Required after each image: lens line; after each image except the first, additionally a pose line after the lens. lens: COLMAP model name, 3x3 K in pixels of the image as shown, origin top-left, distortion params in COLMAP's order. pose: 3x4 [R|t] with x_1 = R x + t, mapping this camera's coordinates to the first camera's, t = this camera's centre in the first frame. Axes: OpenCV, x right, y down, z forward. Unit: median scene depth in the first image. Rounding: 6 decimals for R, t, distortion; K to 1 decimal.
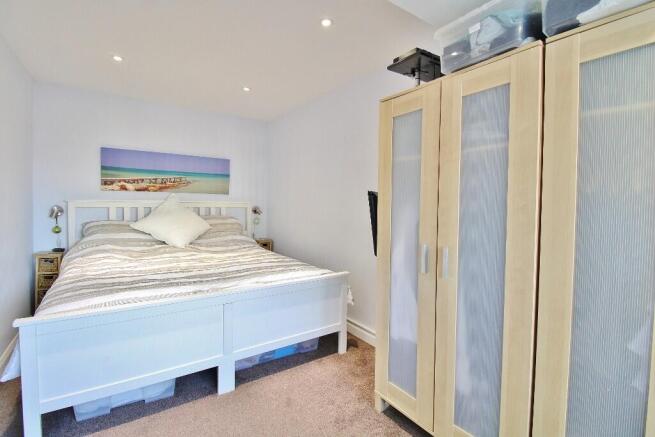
lens RADIAL K [[305.2, 0, 329.6], [0, 305.2, 214.7], [0, 0, 1]] dist [-0.006995, -0.007694]
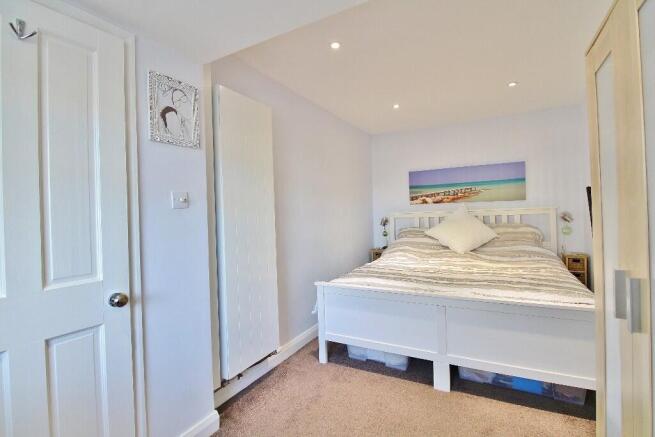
lens RADIAL K [[305.2, 0, 330.5], [0, 305.2, 216.8], [0, 0, 1]] dist [-0.006995, -0.007694]
pose [[0.439728, -0.022220, -0.897856, 0.279104], [0.004627, 0.999737, -0.022476, 0.000738], [0.898119, 0.005729, 0.439715, 0.110122]]
